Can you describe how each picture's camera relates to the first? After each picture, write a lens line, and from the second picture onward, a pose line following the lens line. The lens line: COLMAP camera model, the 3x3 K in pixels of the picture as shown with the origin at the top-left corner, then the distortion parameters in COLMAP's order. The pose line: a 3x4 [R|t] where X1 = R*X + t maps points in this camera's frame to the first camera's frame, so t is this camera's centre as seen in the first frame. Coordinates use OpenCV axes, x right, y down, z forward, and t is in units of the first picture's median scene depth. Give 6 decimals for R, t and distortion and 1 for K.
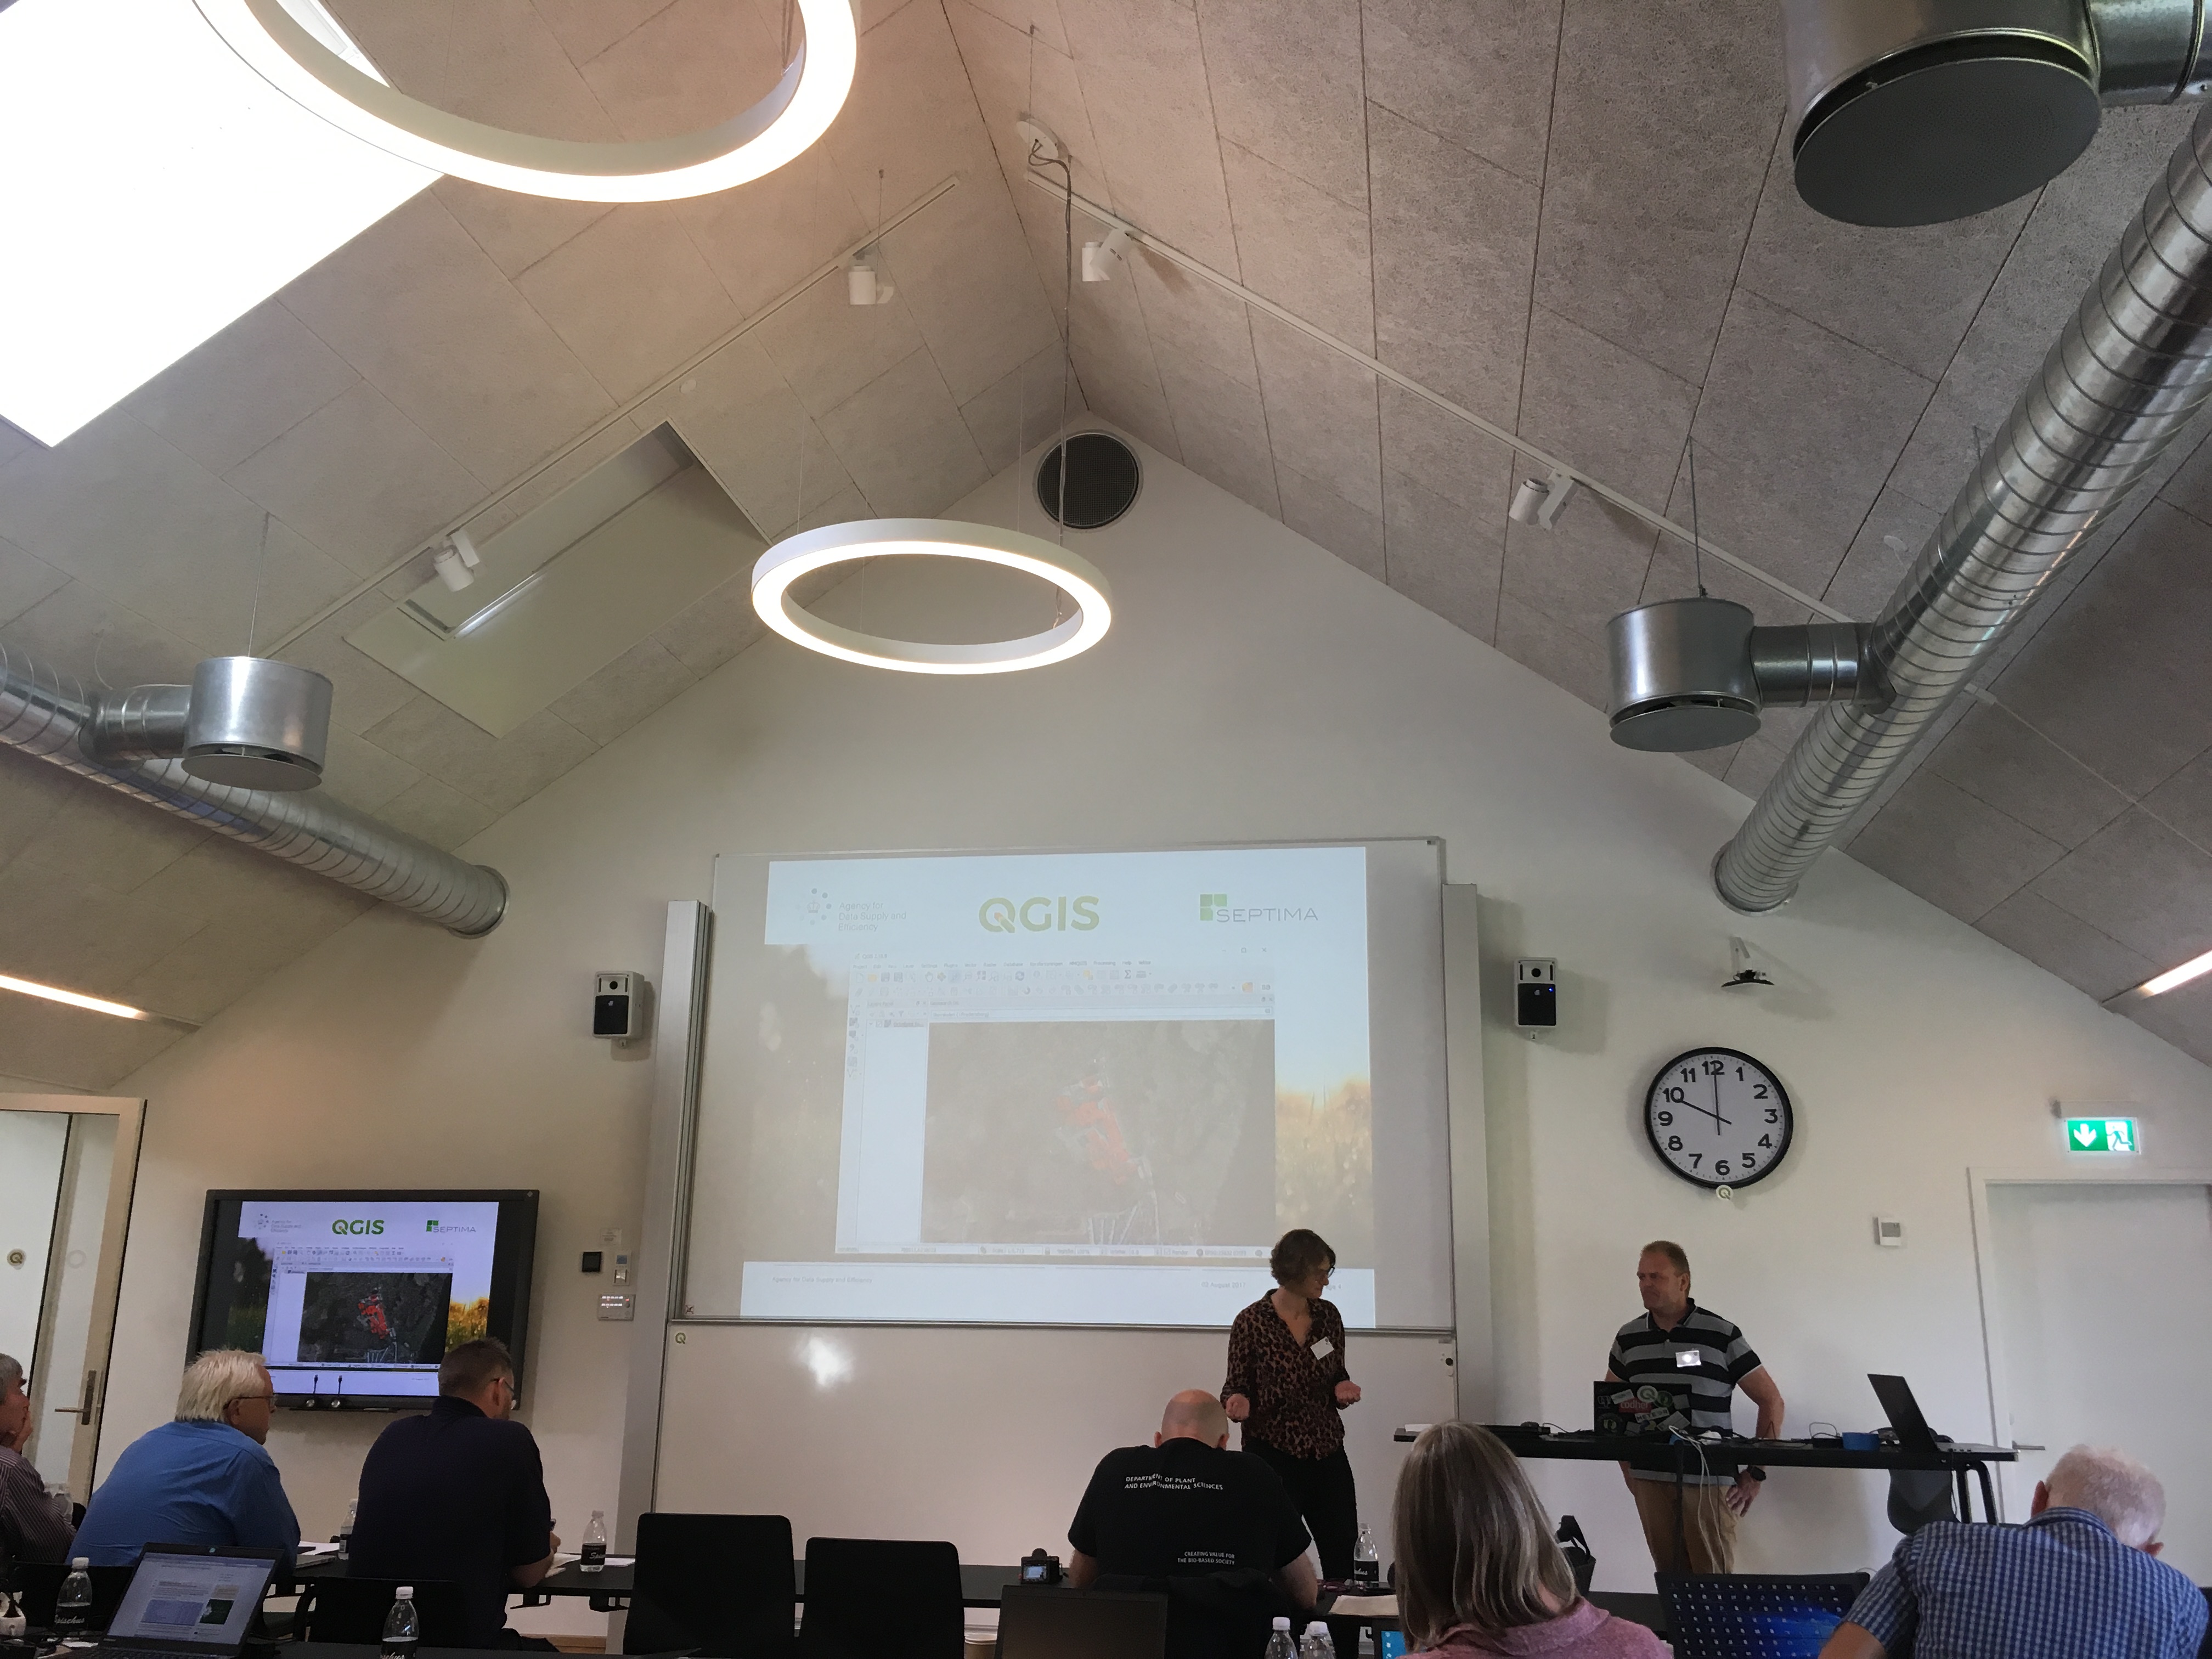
lens RADIAL K [[1883.4, 0, 1109.0], [0, 1883.4, 839.0], [0, 0, 1]] dist [0.095714, -0.144631]
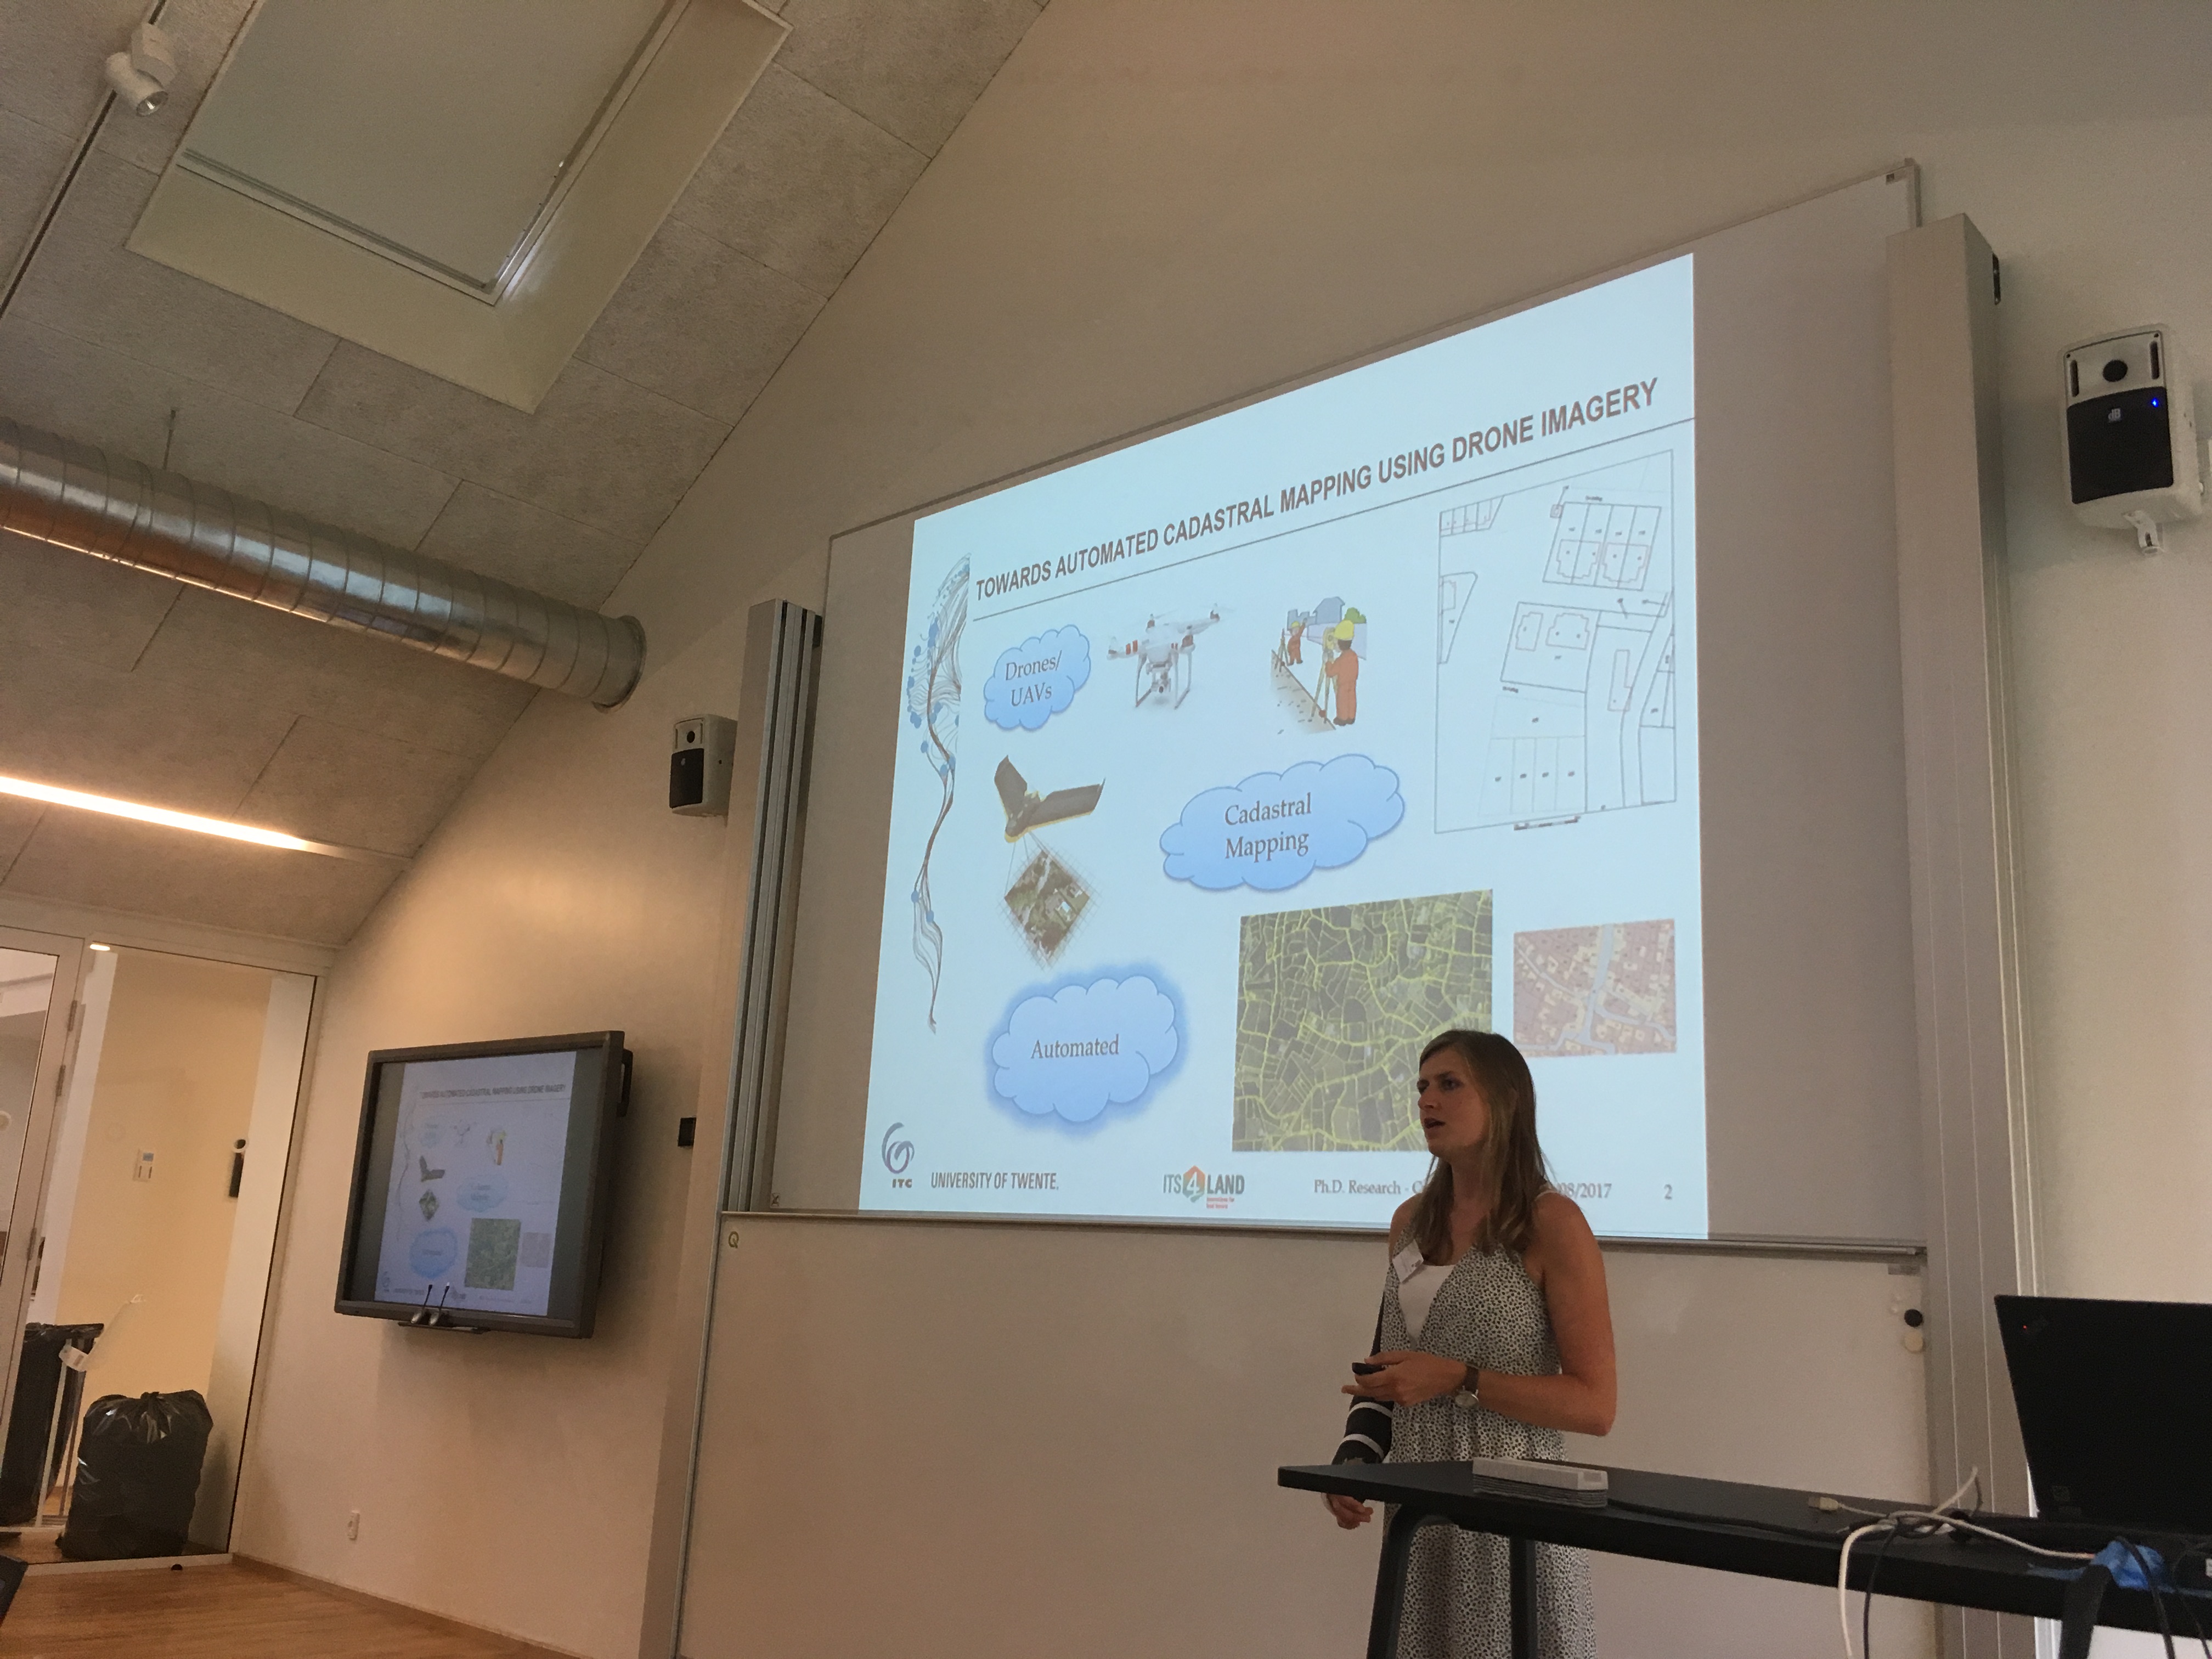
lens RADIAL K [[1889.4, 0, 1109.7], [0, 1889.4, 839.1], [0, 0, 1]] dist [0.091222, -0.138202]
pose [[0.835310, -0.095408, -0.541438, 0.282590], [0.095975, 0.995010, -0.027266, 0.175270], [0.541338, -0.029189, 0.840299, 0.589180]]
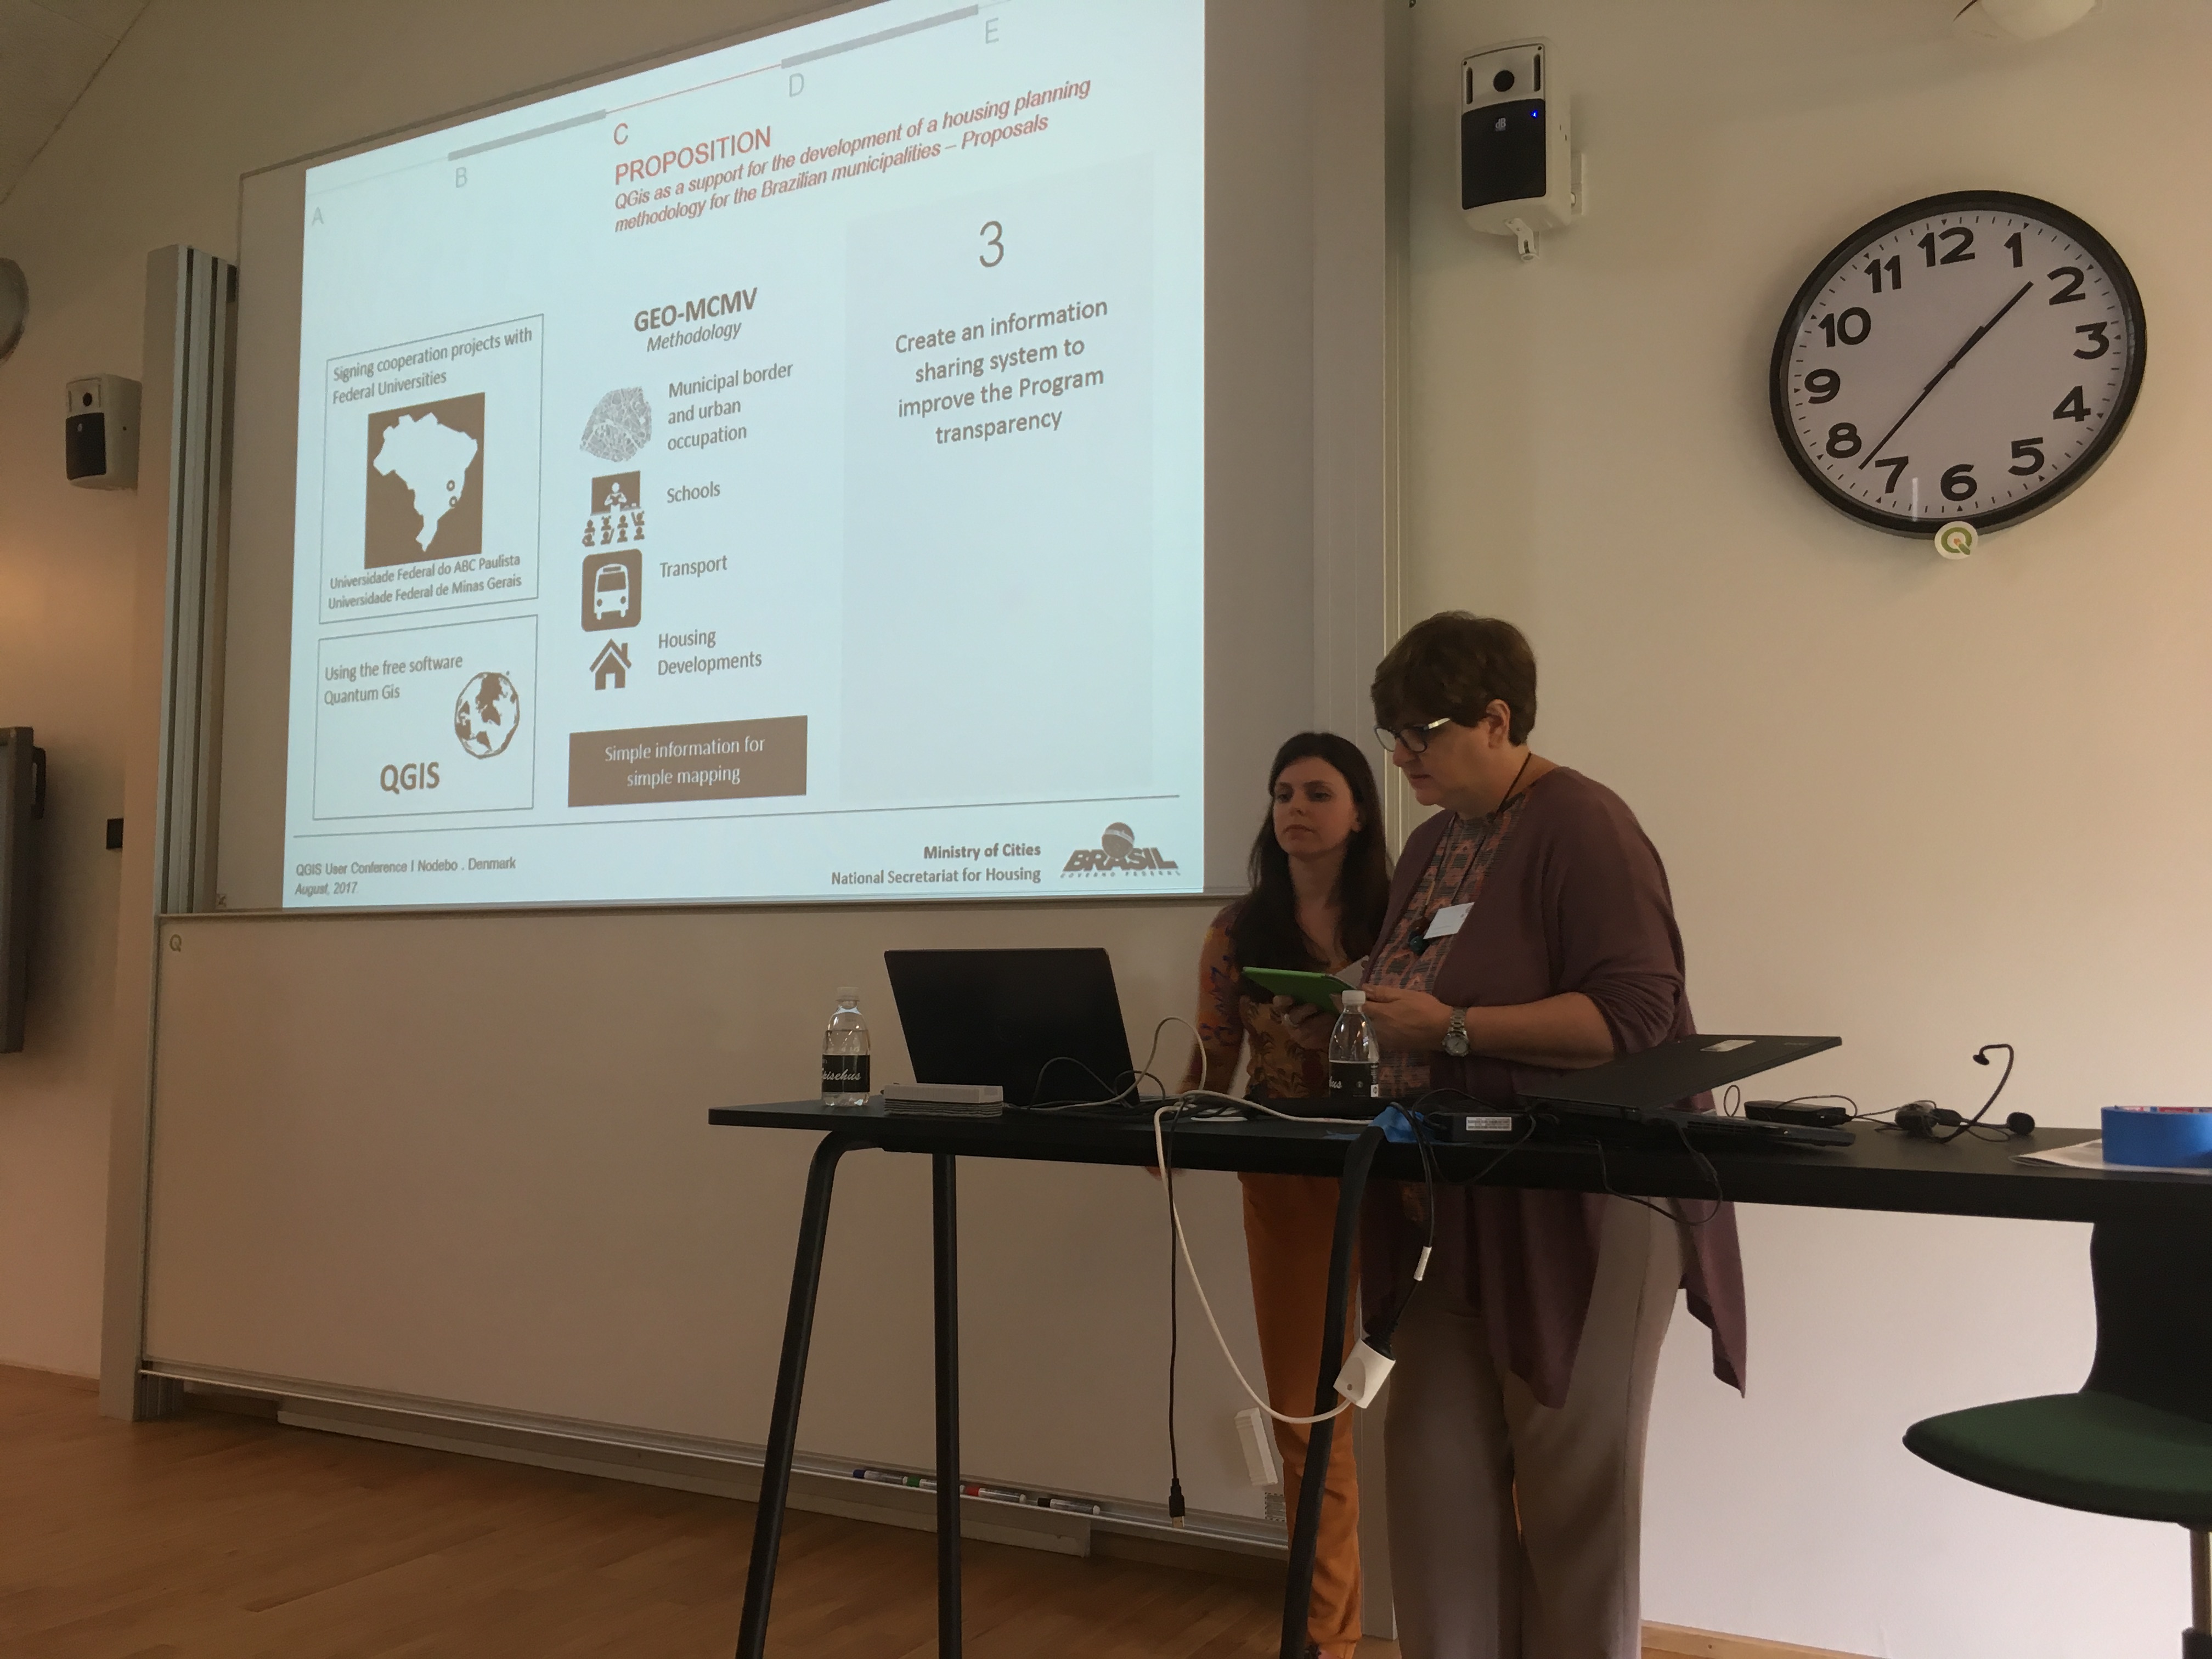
lens RADIAL K [[1889.4, 0, 1109.7], [0, 1889.4, 839.1], [0, 0, 1]] dist [0.091222, -0.138202]
pose [[0.943952, -0.036194, -0.328091, 0.303790], [0.091715, 0.983590, 0.155367, 0.180118], [0.317084, -0.176750, 0.931782, 0.584136]]
